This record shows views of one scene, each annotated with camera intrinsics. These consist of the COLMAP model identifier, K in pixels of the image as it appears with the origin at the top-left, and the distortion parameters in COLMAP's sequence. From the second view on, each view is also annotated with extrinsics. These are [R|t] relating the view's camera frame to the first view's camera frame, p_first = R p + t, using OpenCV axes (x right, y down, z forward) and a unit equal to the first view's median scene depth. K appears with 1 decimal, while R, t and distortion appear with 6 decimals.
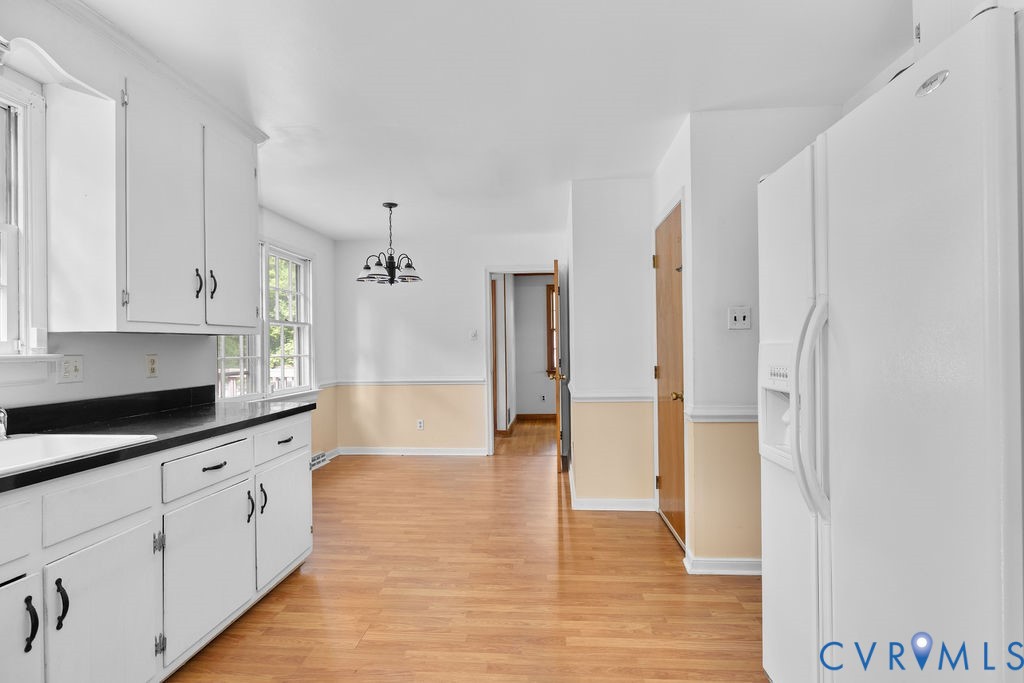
lens RADIAL K [[522.1, 0, 512.0], [0, 522.1, 341.5], [0, 0, 1]] dist [0.000490, 0.000089]
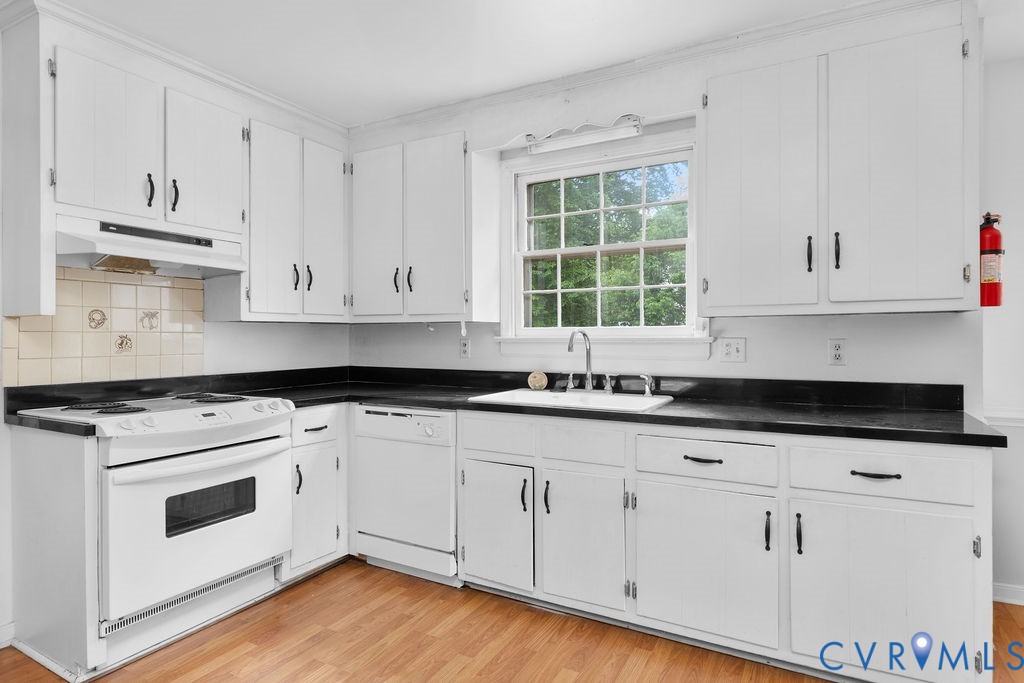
lens RADIAL K [[573.8, 0, 512.0], [0, 573.8, 341.5], [0, 0, 1]] dist [-0.001414, -0.000495]
pose [[-0.407611, 0.016539, -0.913006, 0.383385], [0.009478, 0.999859, 0.013881, 0.010527], [0.913106, -0.002995, -0.407710, 0.854591]]
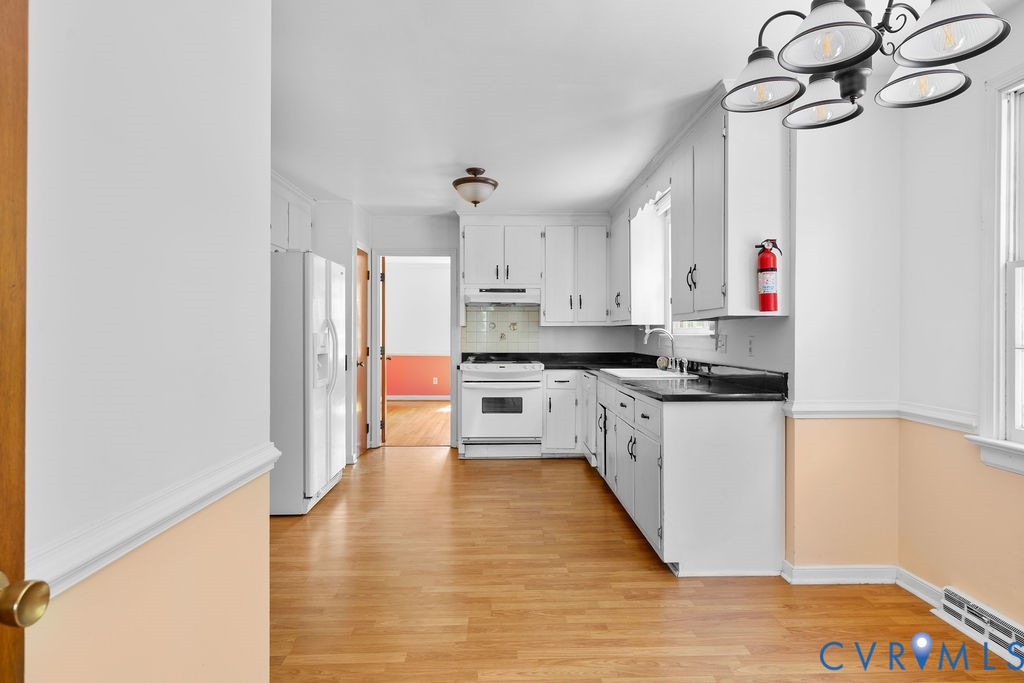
lens RADIAL K [[573.8, 0, 512.0], [0, 573.8, 341.5], [0, 0, 1]] dist [-0.001414, -0.000495]
pose [[-0.994127, 0.010355, -0.107724, -0.028640], [0.009423, 0.999914, 0.009159, 0.019204], [0.107810, 0.008090, -0.994139, 2.100741]]
